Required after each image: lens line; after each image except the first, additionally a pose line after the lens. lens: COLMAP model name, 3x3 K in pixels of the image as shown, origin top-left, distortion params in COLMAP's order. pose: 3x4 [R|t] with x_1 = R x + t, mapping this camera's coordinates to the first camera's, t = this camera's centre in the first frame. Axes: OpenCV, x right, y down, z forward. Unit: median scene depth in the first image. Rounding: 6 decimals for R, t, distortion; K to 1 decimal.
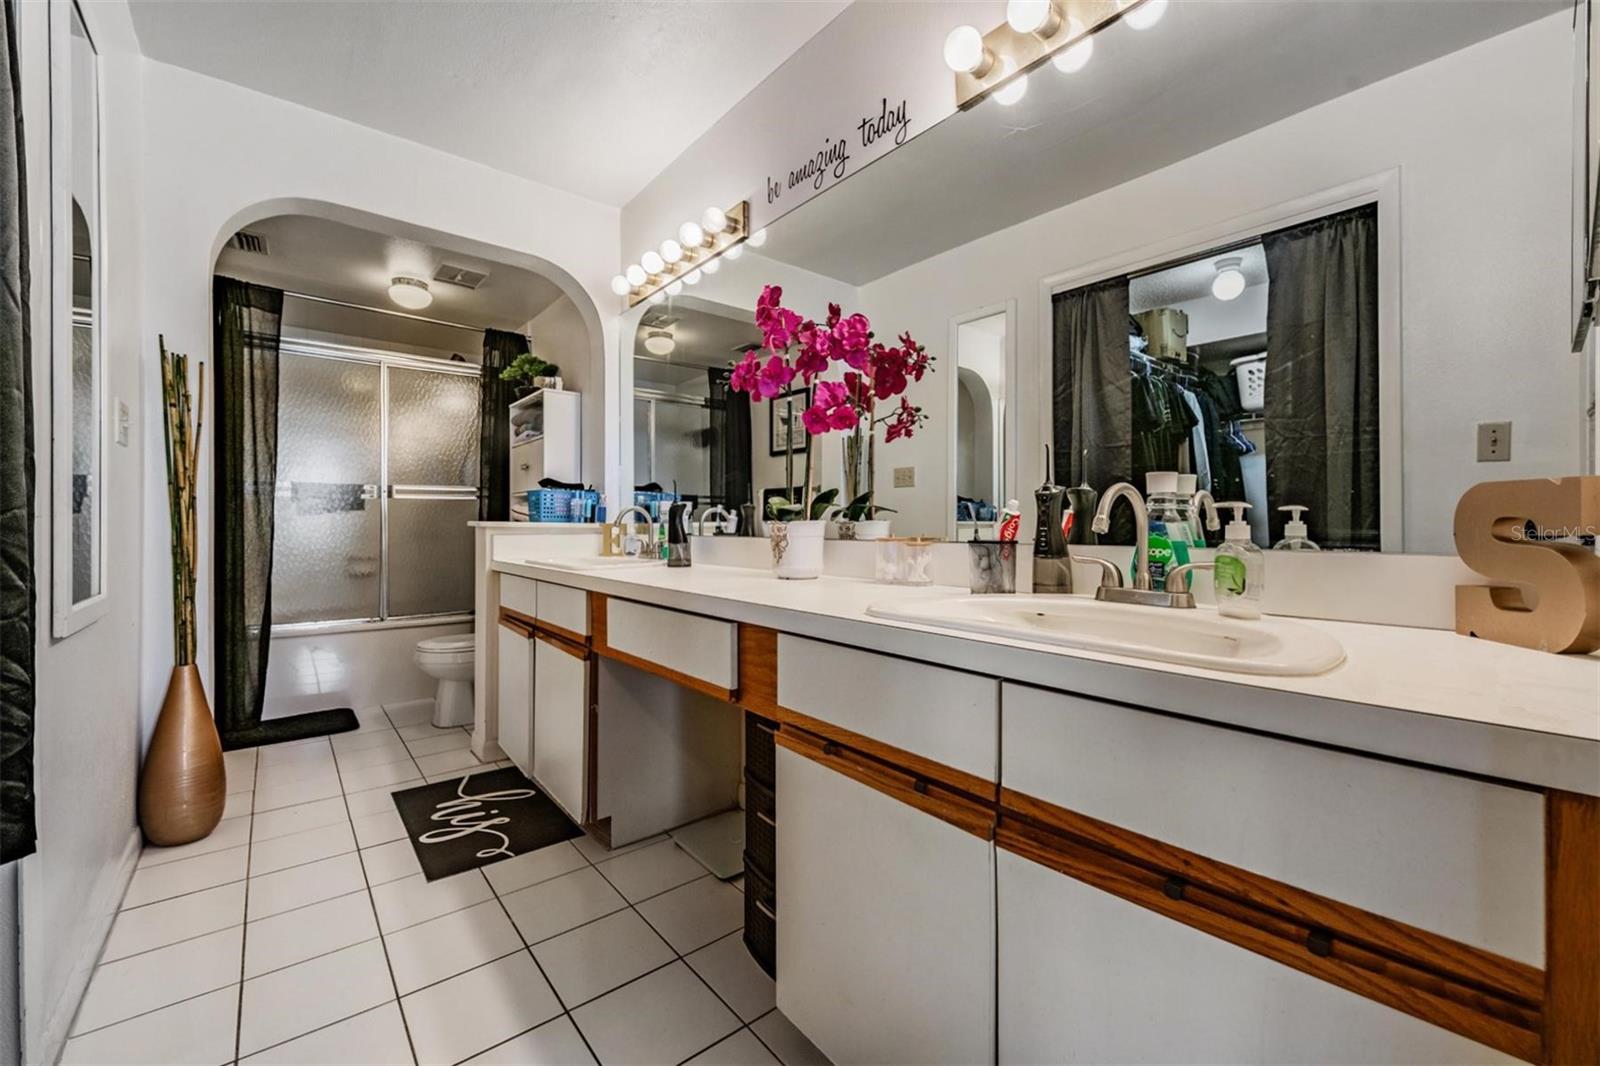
lens RADIAL K [[635.8, 0, 802.2], [0, 635.8, 527.6], [0, 0, 1]] dist [-0.010388, -0.002075]
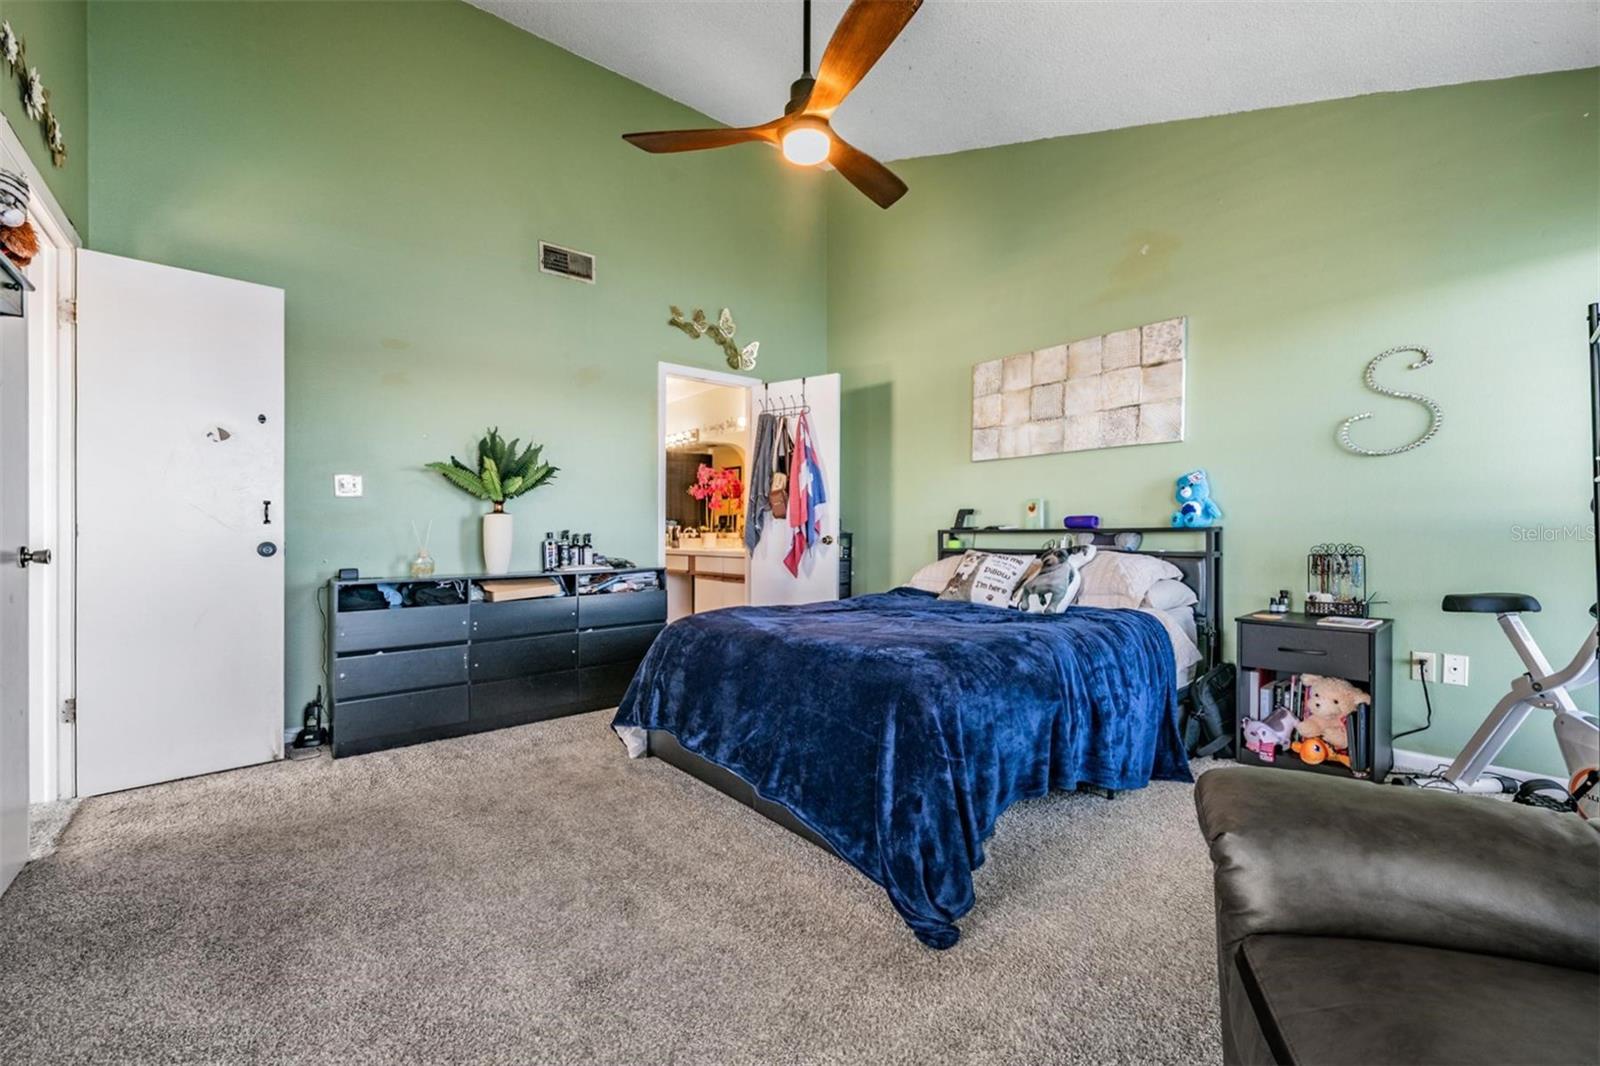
lens RADIAL K [[635.8, 0, 799.0], [0, 635.8, 533.4], [0, 0, 1]] dist [-0.010388, -0.002075]
pose [[0.999999, -0.000260, 0.001496, 0.466636], [0.000270, 0.999974, -0.007138, 0.016002], [-0.001494, 0.007139, 0.999973, -2.430742]]
